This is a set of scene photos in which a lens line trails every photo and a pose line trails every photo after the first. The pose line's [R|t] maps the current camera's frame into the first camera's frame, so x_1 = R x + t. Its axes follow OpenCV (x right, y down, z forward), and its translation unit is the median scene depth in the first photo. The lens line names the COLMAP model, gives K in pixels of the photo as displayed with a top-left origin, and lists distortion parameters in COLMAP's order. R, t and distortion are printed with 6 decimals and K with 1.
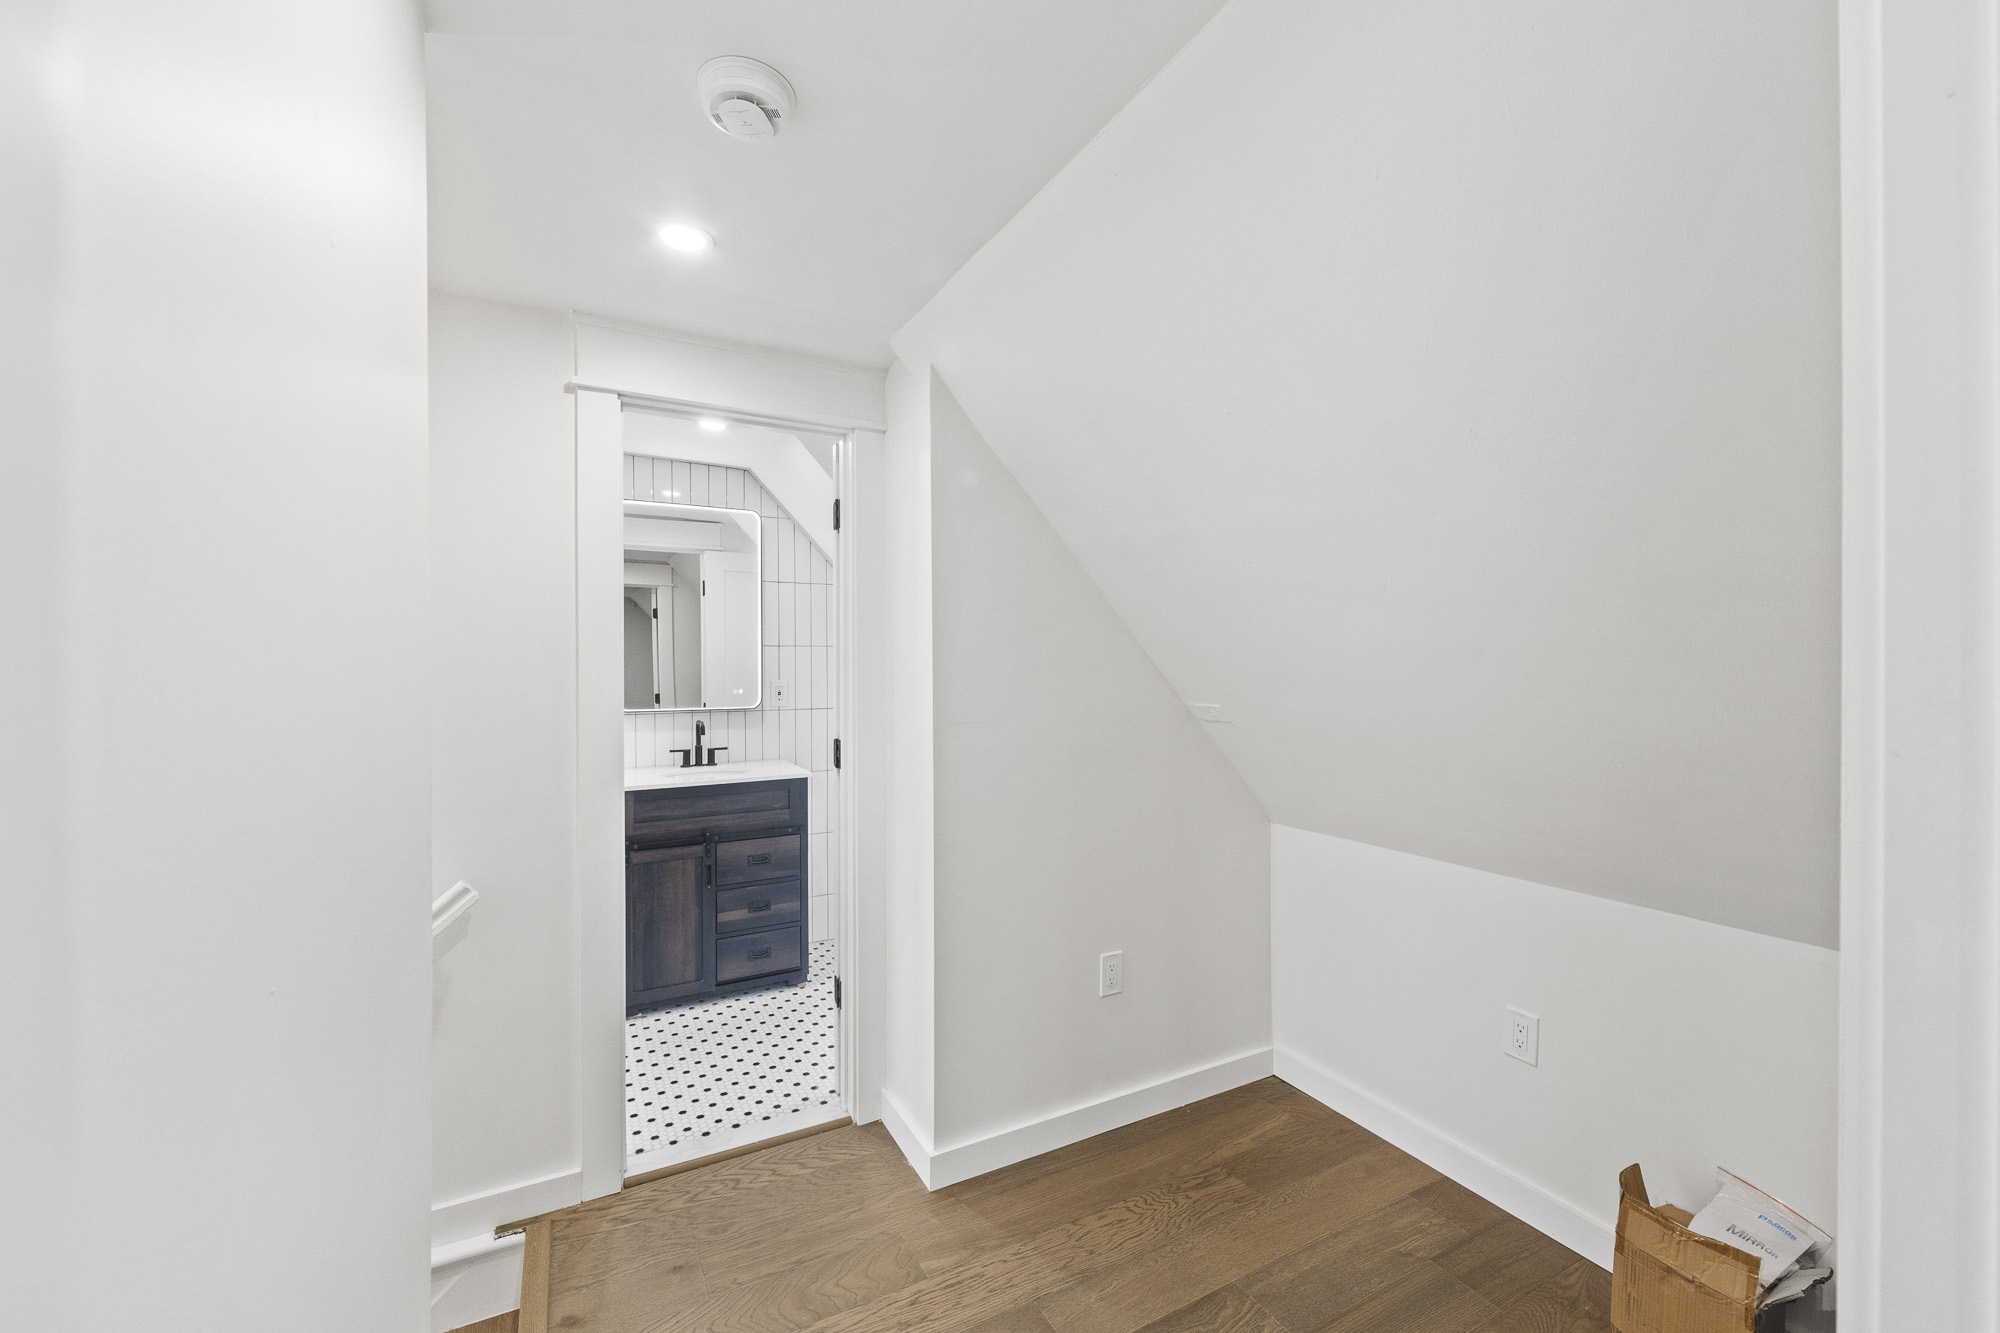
lens RADIAL K [[803.3, 0, 1004.6], [0, 803.3, 662.7], [0, 0, 1]] dist [-0.008384, 0.000518]
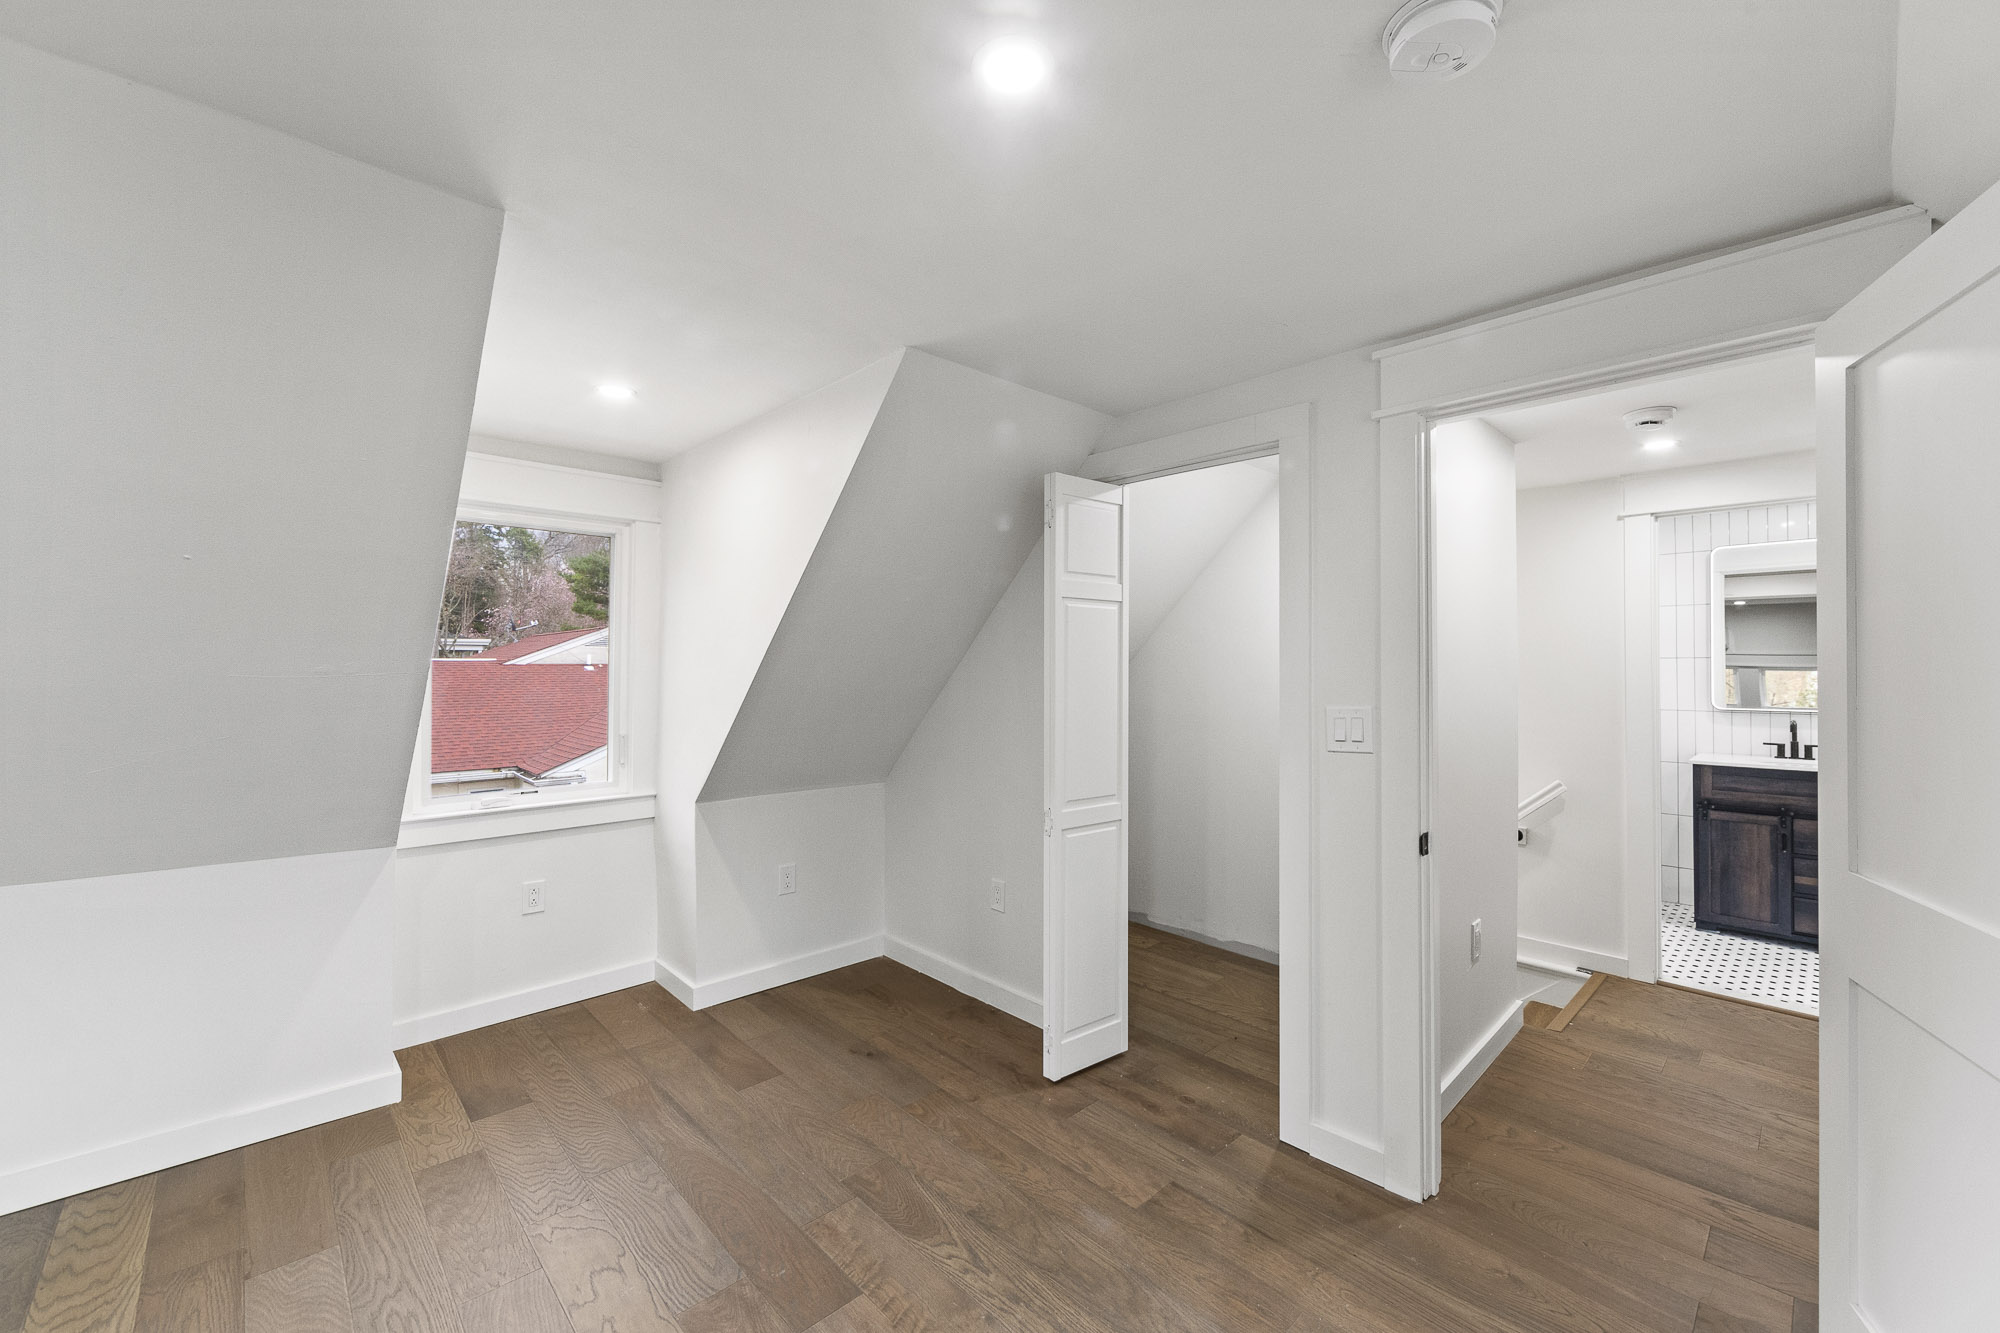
lens RADIAL K [[803.3, 0, 1003.0], [0, 803.3, 664.8], [0, 0, 1]] dist [-0.008384, 0.000518]
pose [[0.259750, -0.007234, -0.965649, 0.520670], [0.000738, 0.999973, -0.007293, -0.003011], [0.965676, 0.001181, 0.259748, -0.503129]]
